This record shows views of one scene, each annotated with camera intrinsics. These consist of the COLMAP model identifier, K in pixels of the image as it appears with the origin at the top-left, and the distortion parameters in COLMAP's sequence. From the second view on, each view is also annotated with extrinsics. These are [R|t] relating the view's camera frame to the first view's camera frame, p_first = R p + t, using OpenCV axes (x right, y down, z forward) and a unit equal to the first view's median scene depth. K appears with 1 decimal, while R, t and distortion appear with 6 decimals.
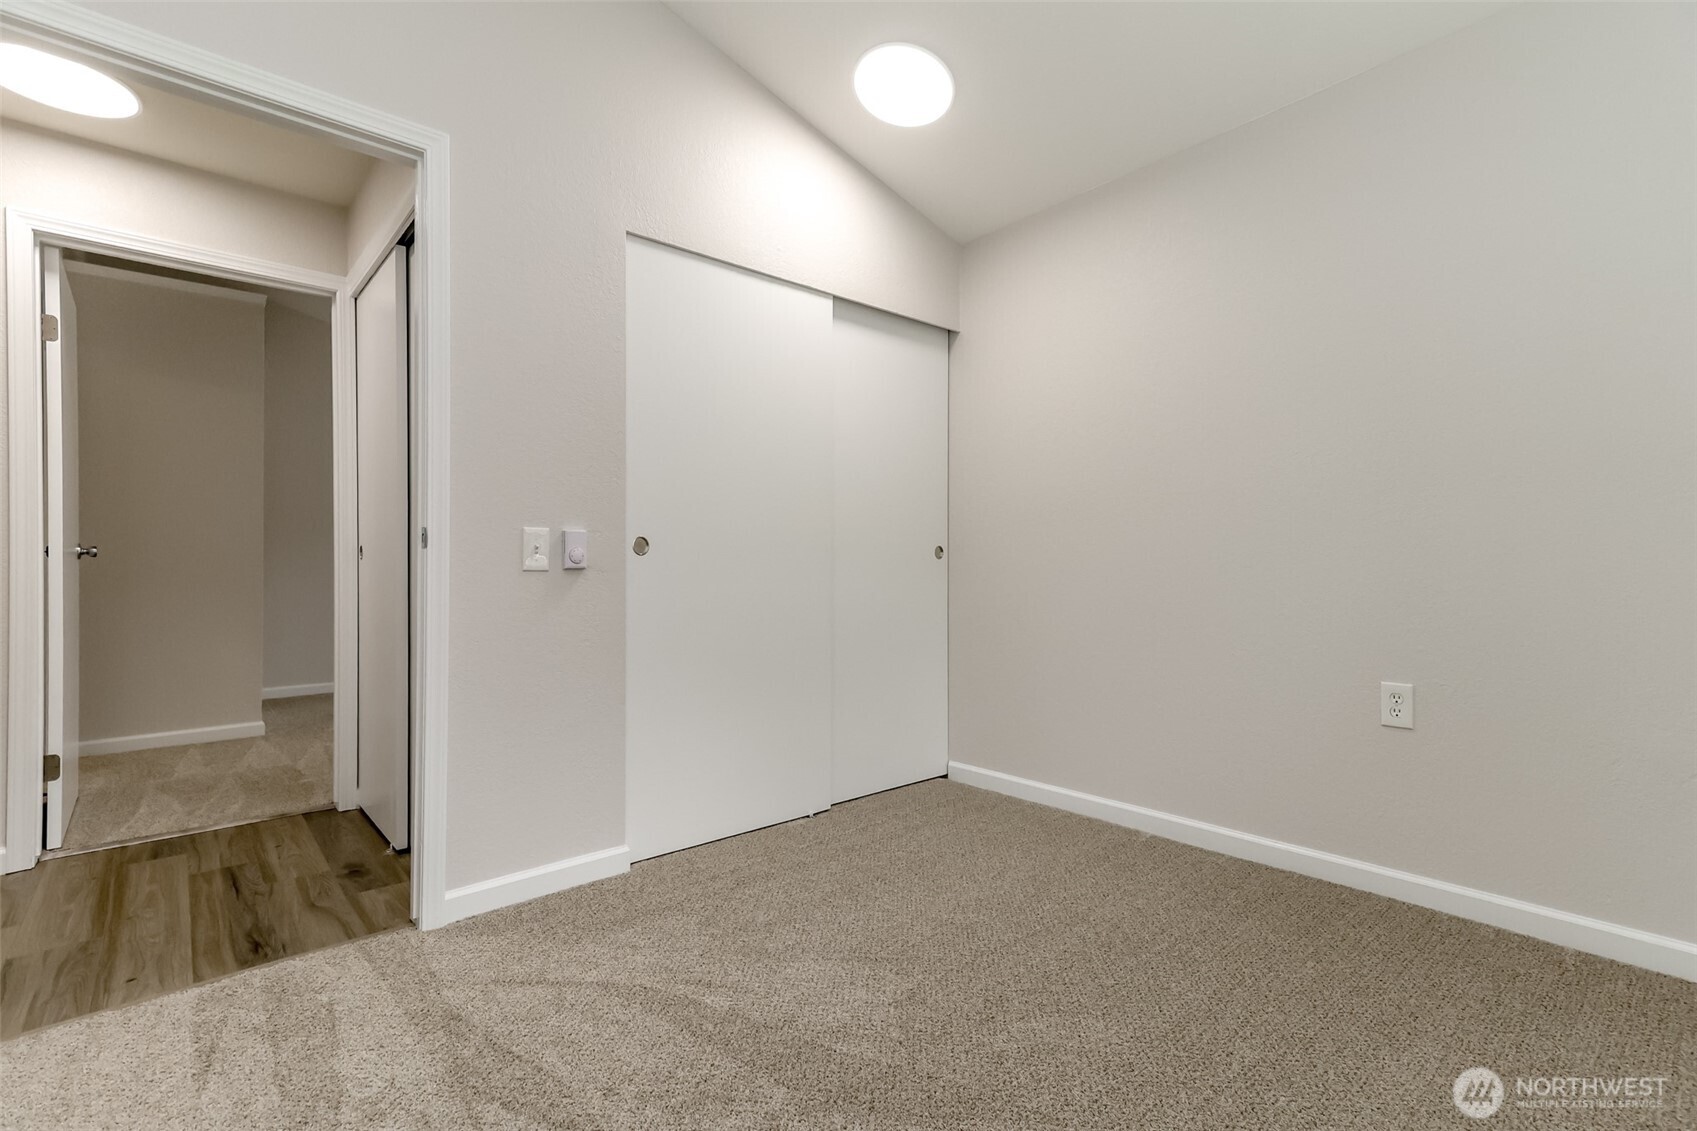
lens RADIAL K [[754.7, 0, 856.8], [0, 754.7, 567.2], [0, 0, 1]] dist [0.005213, 0.001092]
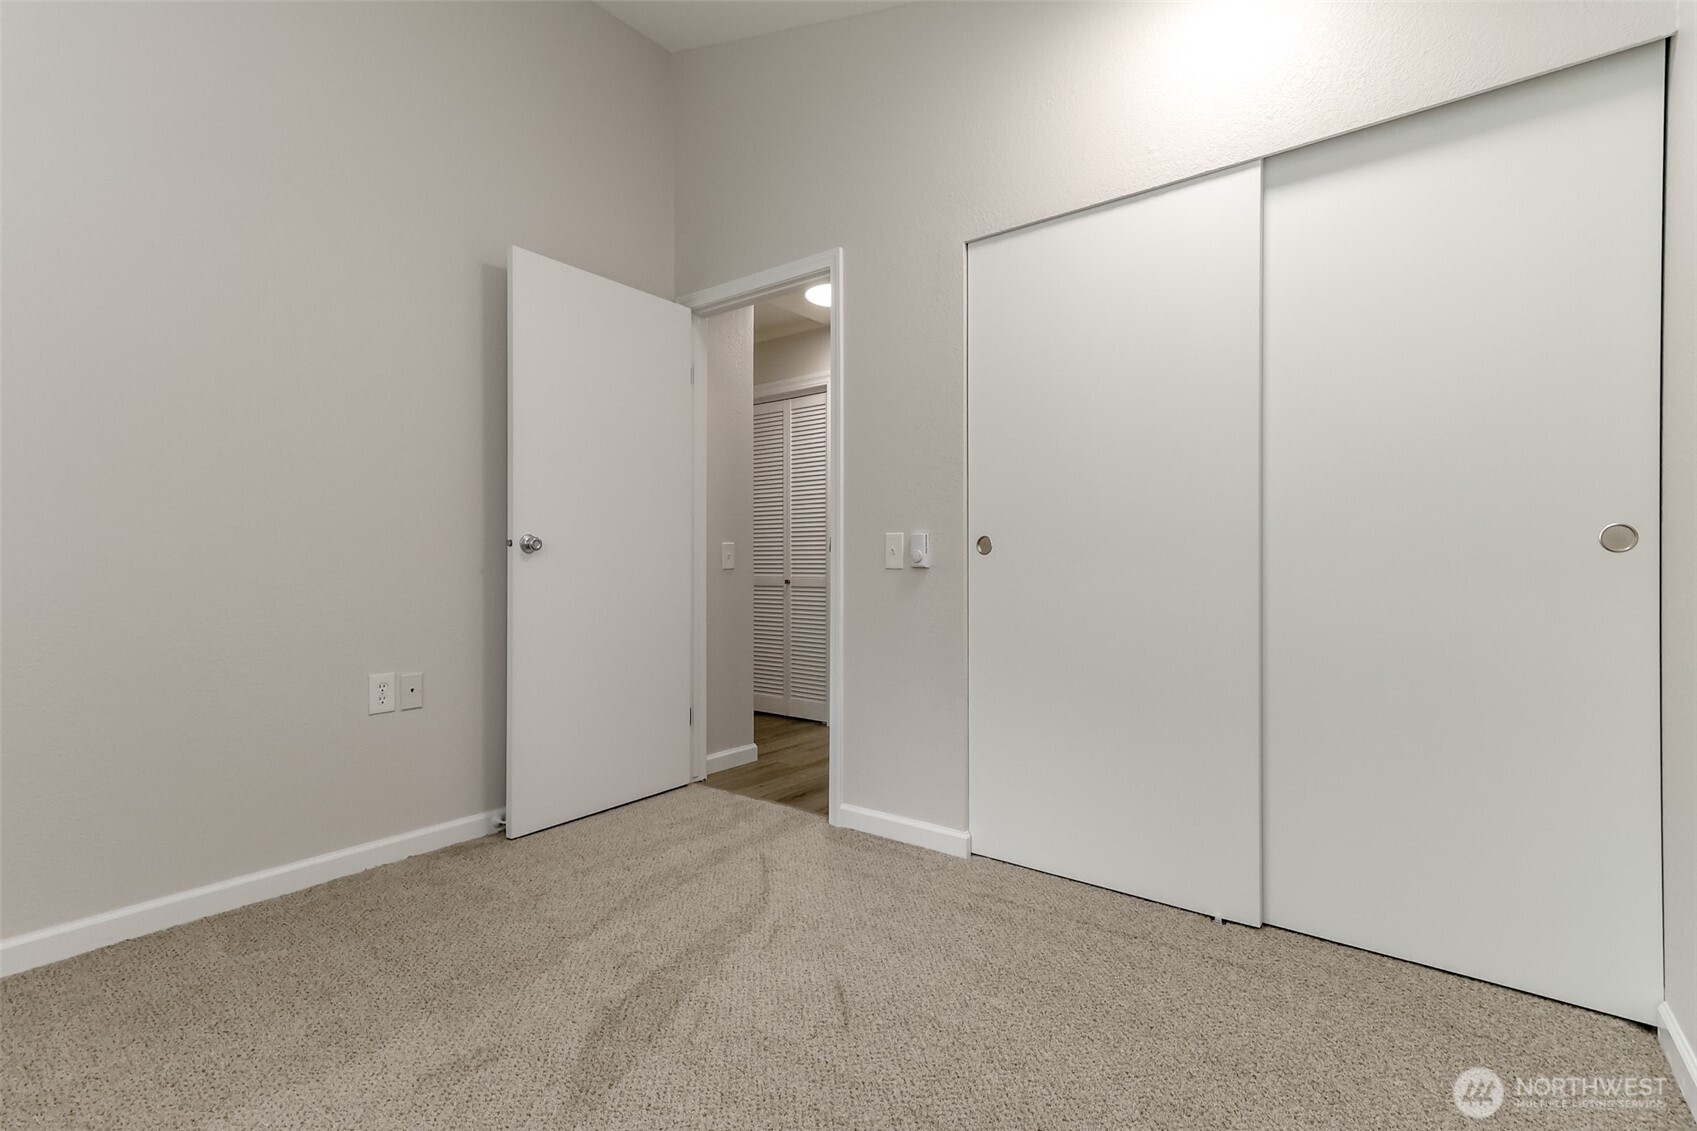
lens RADIAL K [[754.7, 0, 848.1], [0, 754.7, 567.4], [0, 0, 1]] dist [0.005213, 0.001092]
pose [[0.204194, 0.010278, -0.978876, 0.708321], [-0.000197, 0.999945, 0.010458, -0.010305], [0.978930, -0.001942, 0.204185, 0.655463]]
